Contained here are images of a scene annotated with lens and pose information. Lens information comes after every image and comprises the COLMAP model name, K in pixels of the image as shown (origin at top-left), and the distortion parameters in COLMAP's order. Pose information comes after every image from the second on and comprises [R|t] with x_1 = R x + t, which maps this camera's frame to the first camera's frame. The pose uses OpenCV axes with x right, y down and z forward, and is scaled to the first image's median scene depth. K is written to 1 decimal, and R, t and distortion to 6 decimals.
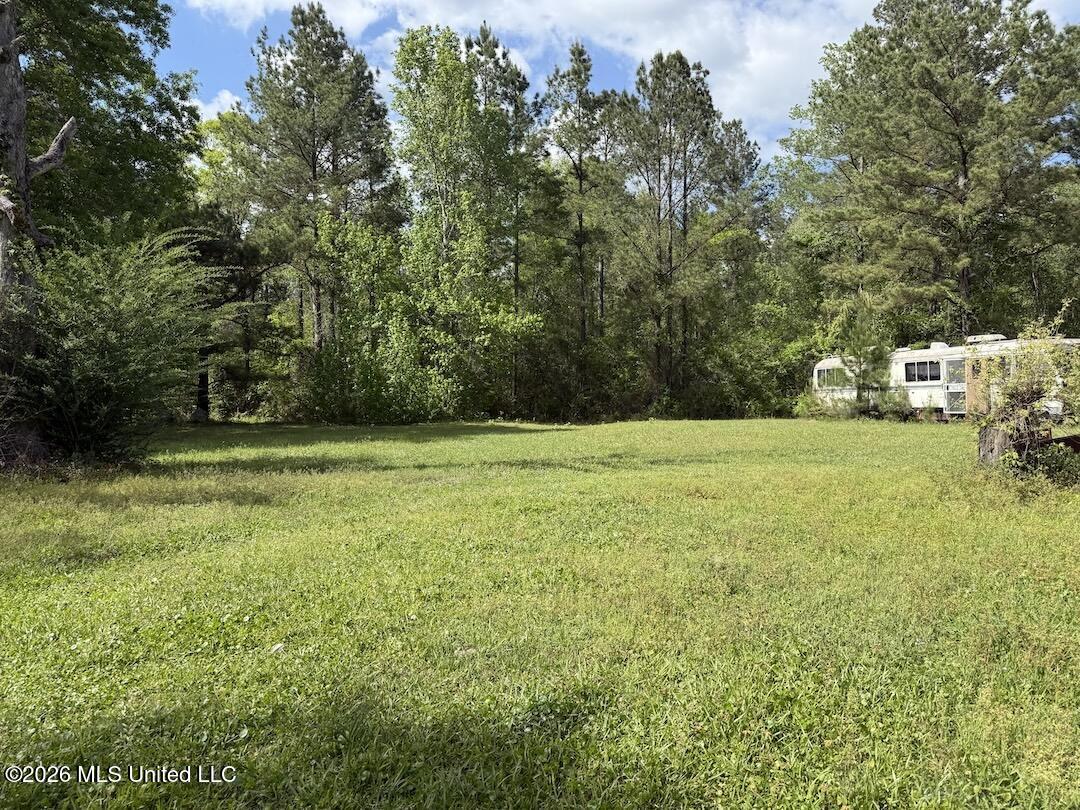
lens RADIAL K [[756.2, 0, 536.4], [0, 756.2, 408.8], [0, 0, 1]] dist [0.007673, -0.020069]
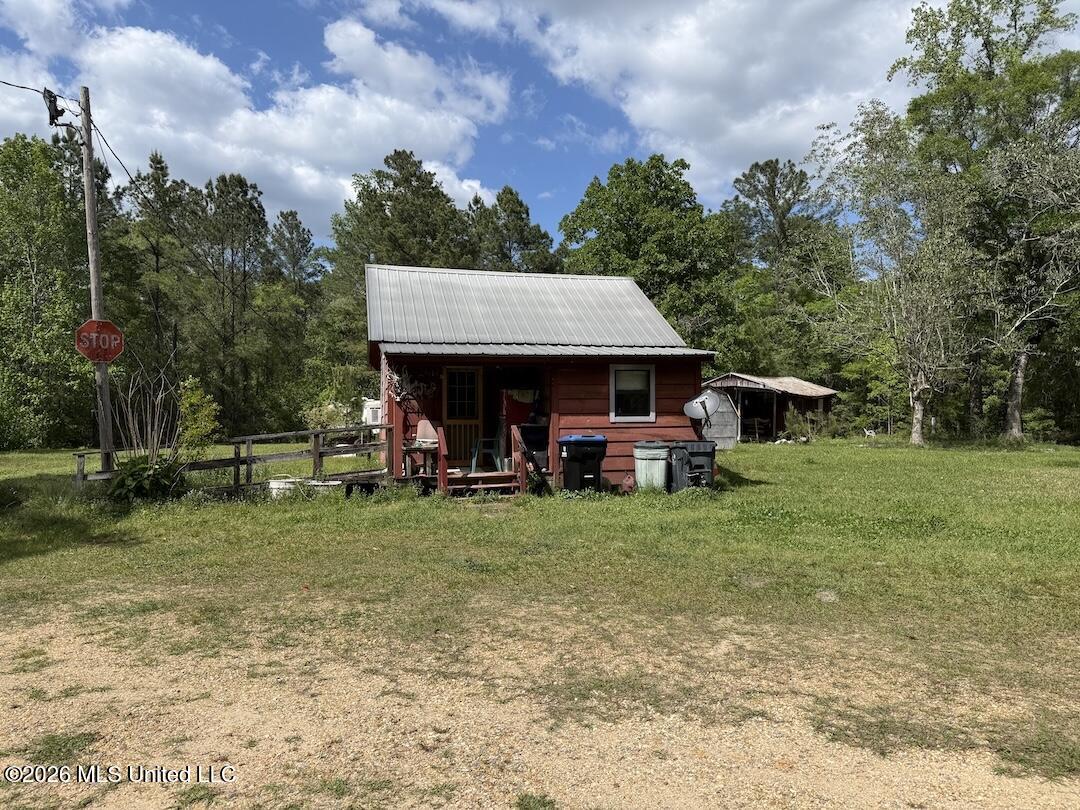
lens RADIAL K [[787.2, 0, 543.5], [0, 787.2, 410.8], [0, 0, 1]] dist [0.049537, -0.060444]
pose [[0.866583, 0.009146, 0.498950, -0.048879], [0.011350, 0.999212, -0.038028, 0.011873], [-0.498905, 0.038618, 0.865796, -0.539286]]
